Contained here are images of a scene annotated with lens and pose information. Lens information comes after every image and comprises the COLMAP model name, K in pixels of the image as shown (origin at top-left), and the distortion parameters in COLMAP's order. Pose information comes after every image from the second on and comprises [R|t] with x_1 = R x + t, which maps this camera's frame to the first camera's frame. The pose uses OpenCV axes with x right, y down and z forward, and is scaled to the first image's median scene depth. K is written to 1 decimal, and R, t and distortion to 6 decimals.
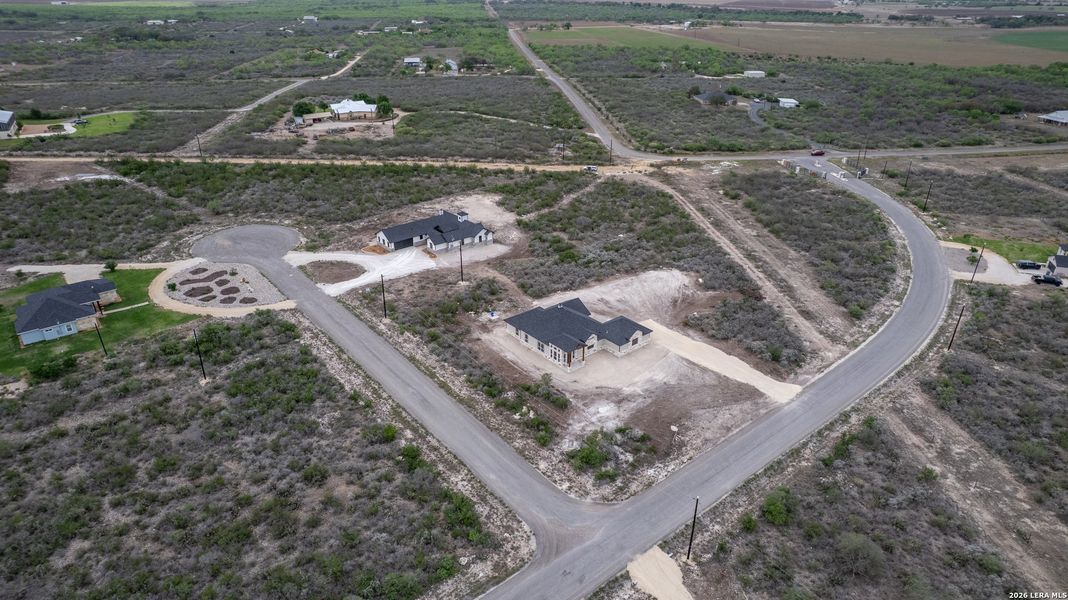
lens RADIAL K [[682.9, 0, 534.0], [0, 682.9, 300.0], [0, 0, 1]] dist [-0.075564, 0.061549]
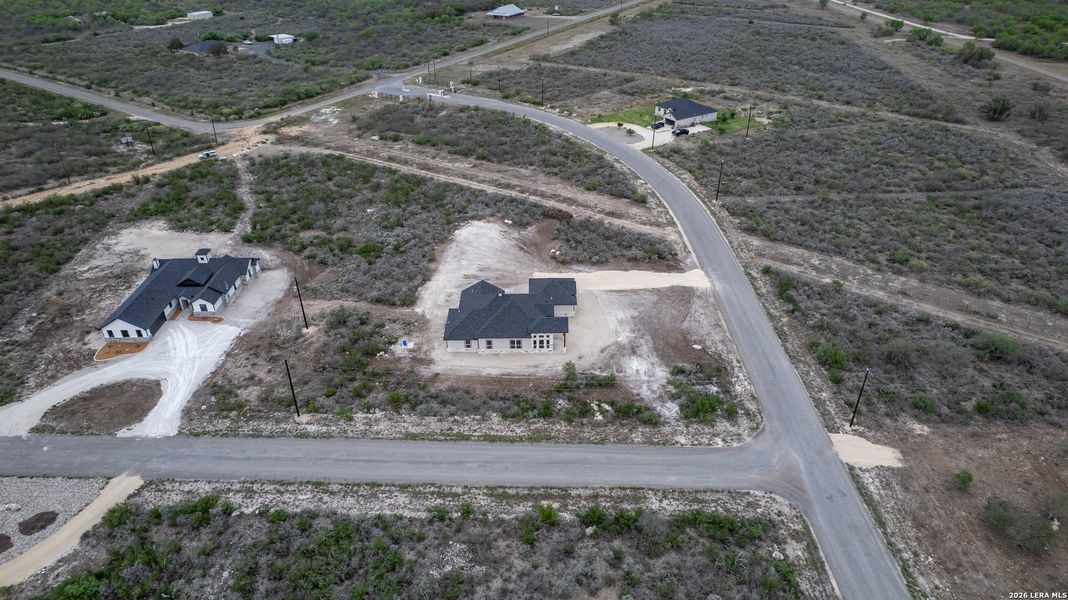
lens RADIAL K [[682.9, 0, 534.0], [0, 682.9, 300.0], [0, 0, 1]] dist [-0.075564, 0.061549]
pose [[0.636716, -0.407896, 0.654380, -0.463106], [0.347305, 0.909382, 0.228916, -0.153726], [-0.688456, 0.081515, 0.720683, 0.323733]]
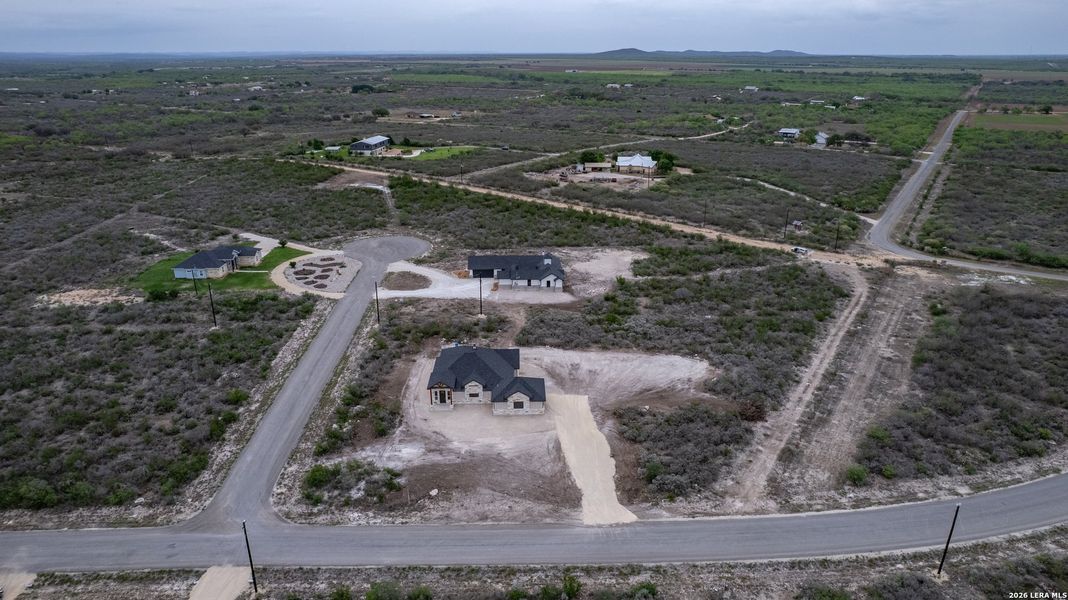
lens RADIAL K [[696.8, 0, 534.0], [0, 696.8, 300.0], [0, 0, 1]] dist [-0.077285, 0.065426]
pose [[0.788708, 0.205324, -0.579467, 0.601821], [-0.265187, 0.964002, -0.019366, -0.053326], [0.554631, 0.168941, 0.814766, 0.228705]]
